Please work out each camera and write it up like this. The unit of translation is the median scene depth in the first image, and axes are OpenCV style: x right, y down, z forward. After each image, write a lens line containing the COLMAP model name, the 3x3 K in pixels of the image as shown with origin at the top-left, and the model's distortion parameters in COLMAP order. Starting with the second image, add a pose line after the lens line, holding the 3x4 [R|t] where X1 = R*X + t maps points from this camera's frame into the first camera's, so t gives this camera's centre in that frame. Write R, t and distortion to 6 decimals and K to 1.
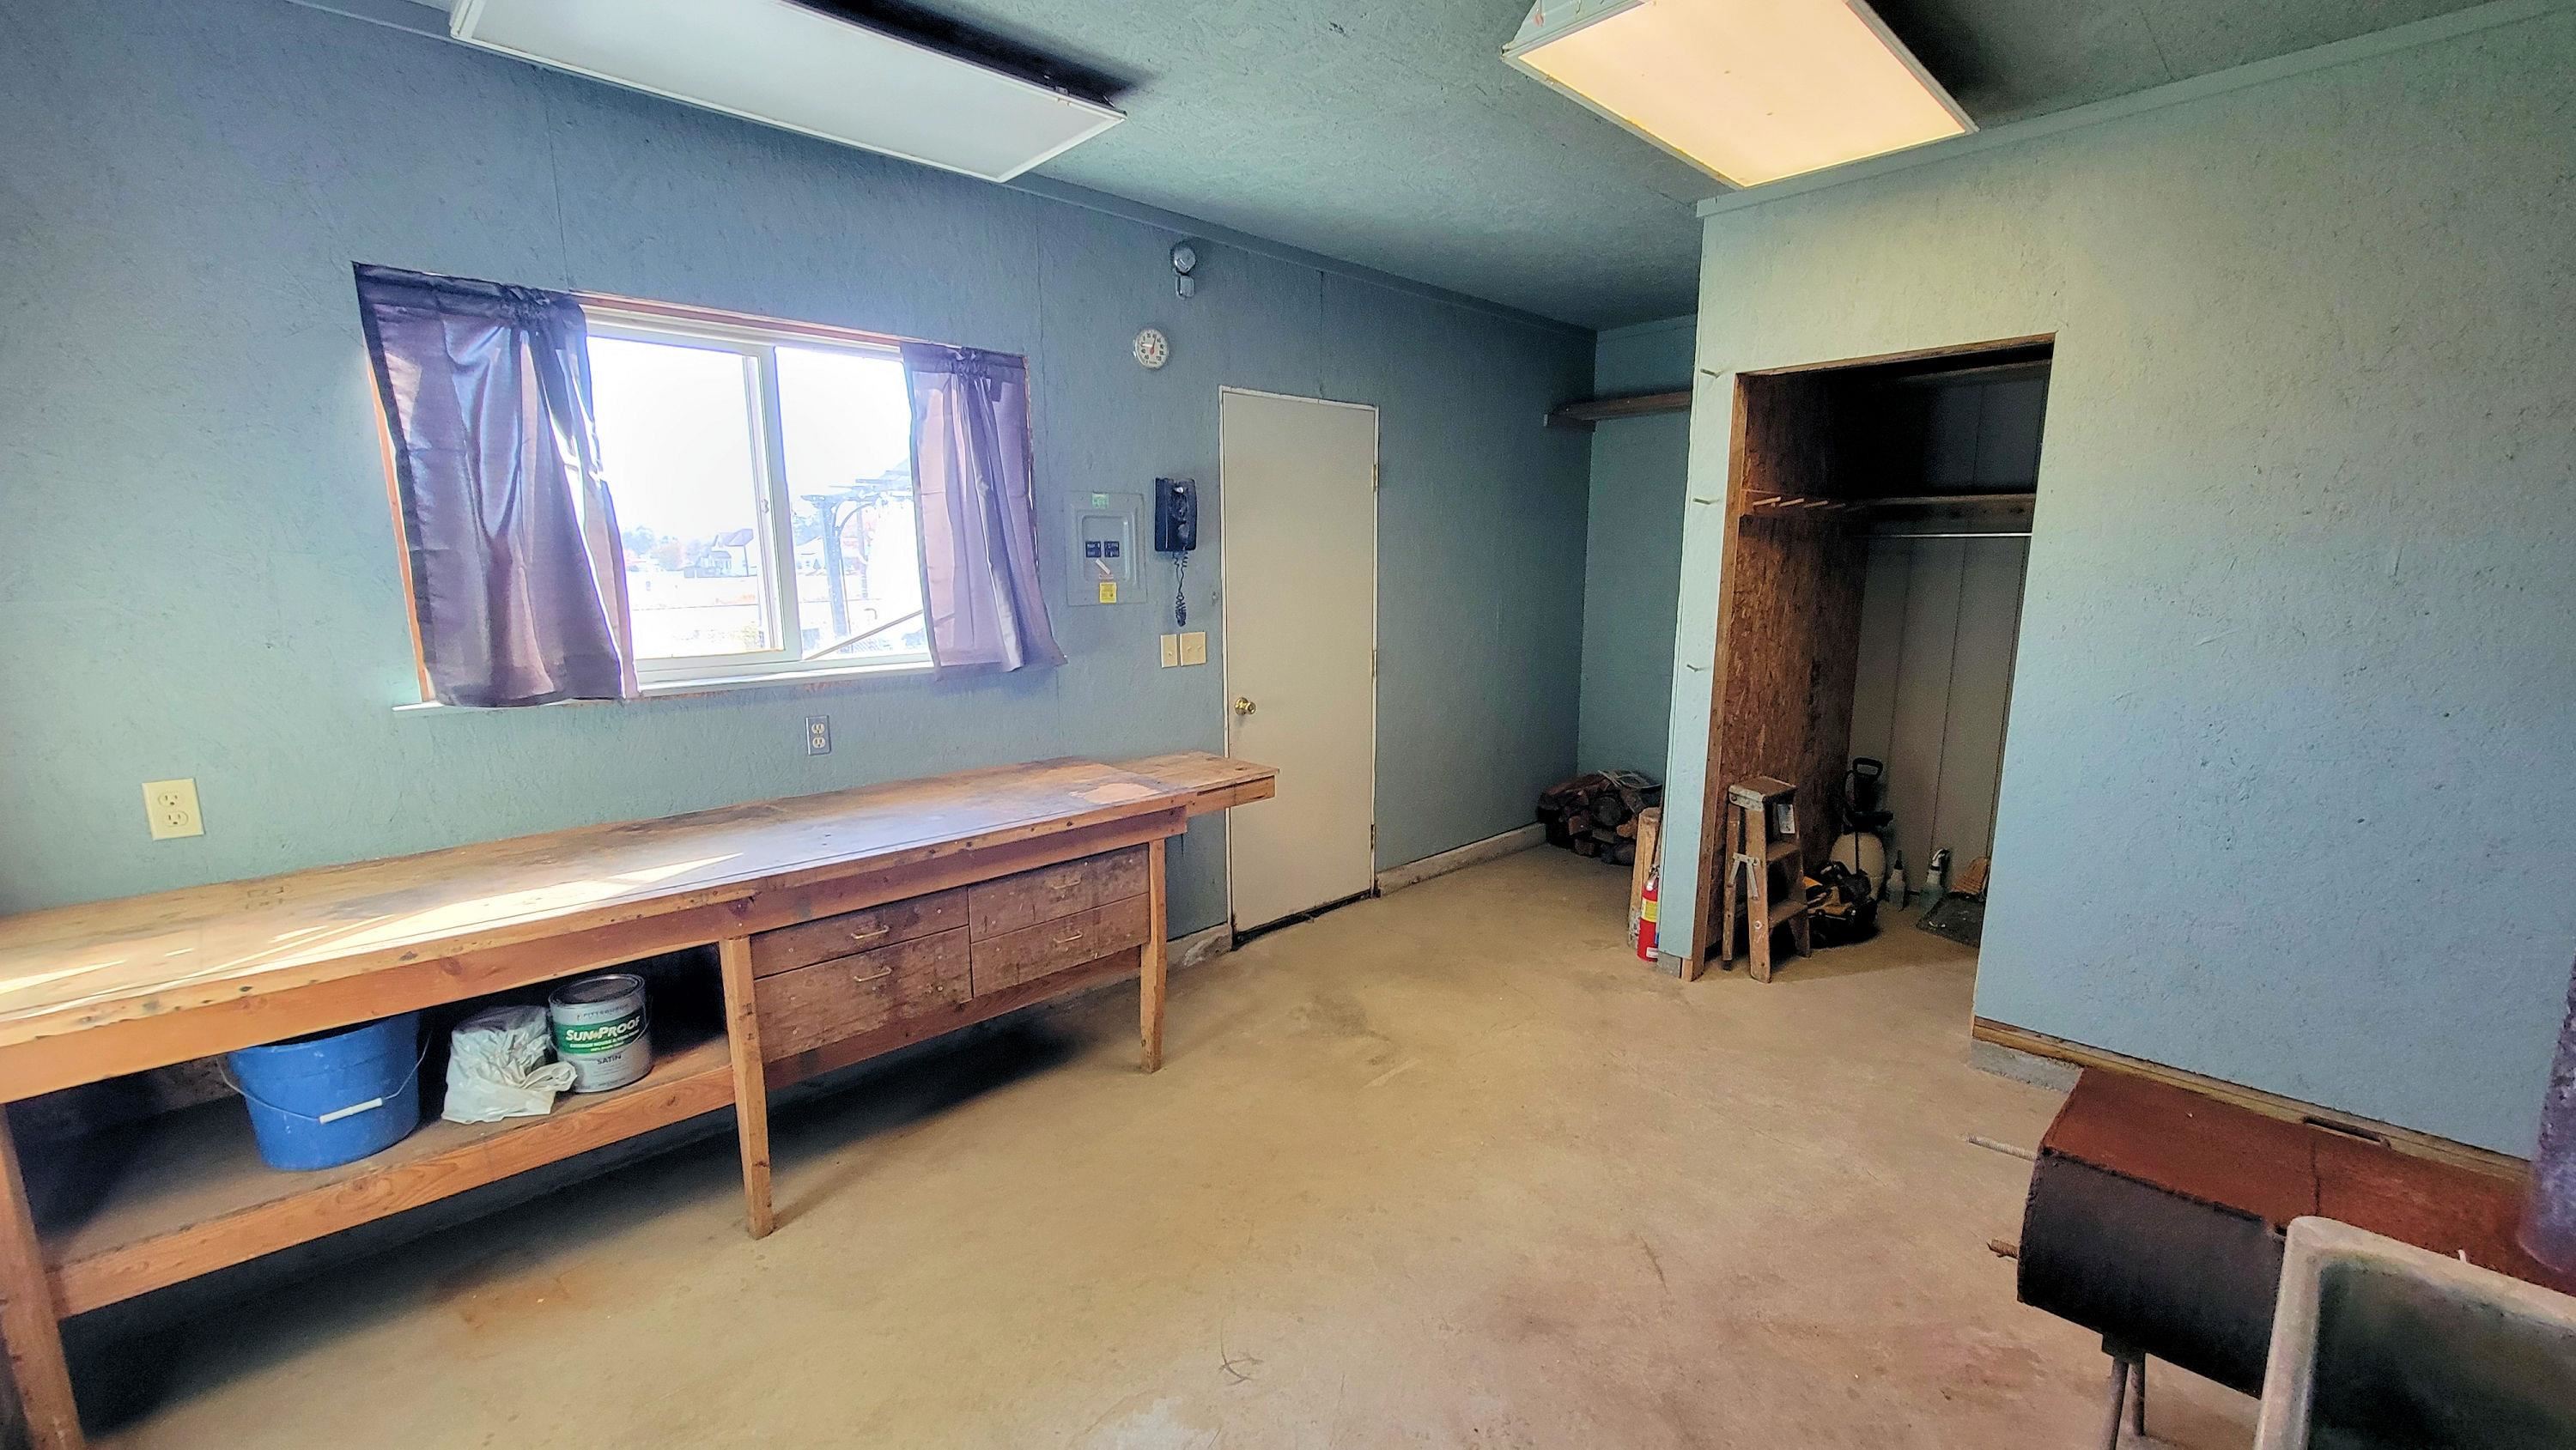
lens RADIAL K [[1039.5, 0, 1284.3], [0, 1039.5, 729.3], [0, 0, 1]] dist [-0.000111, -0.000001]
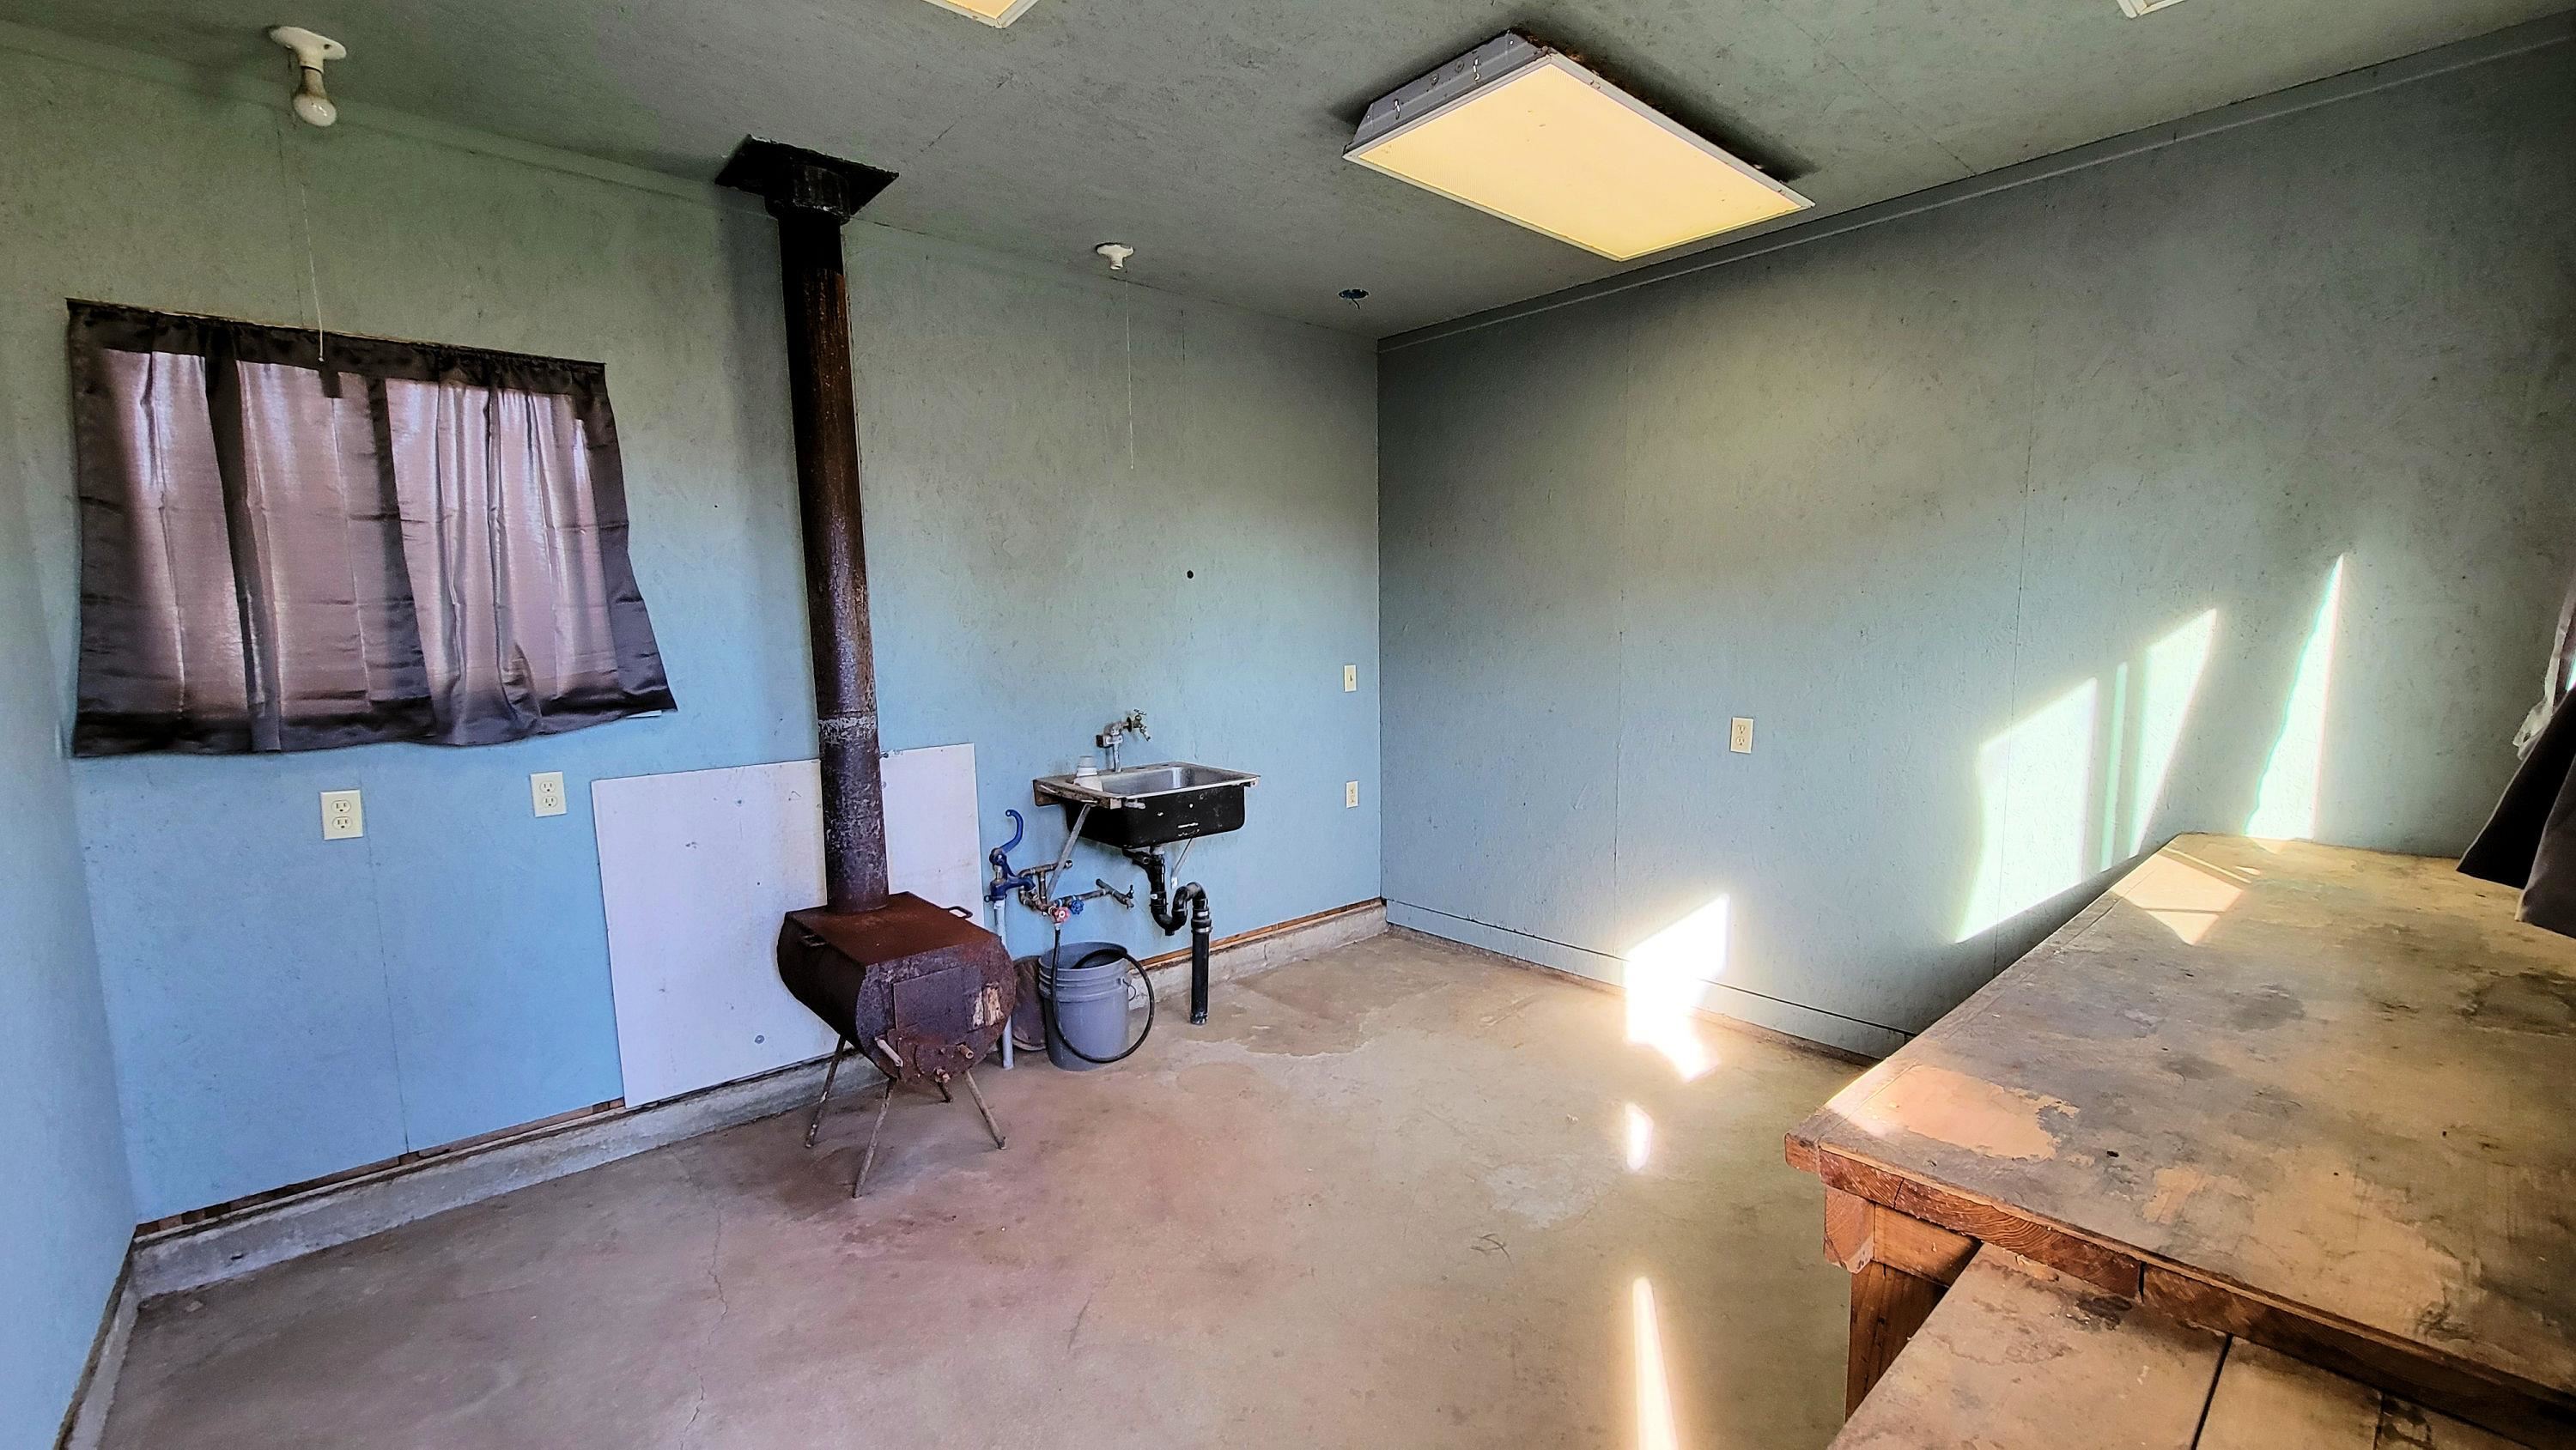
lens RADIAL K [[1039.5, 0, 1288.8], [0, 1039.5, 738.2], [0, 0, 1]] dist [-0.000111, -0.000001]
pose [[-0.999068, 0.013673, 0.040932, 0.129187], [0.024416, 0.961170, 0.274875, -0.289056], [-0.035584, 0.275618, -0.960608, 1.941812]]
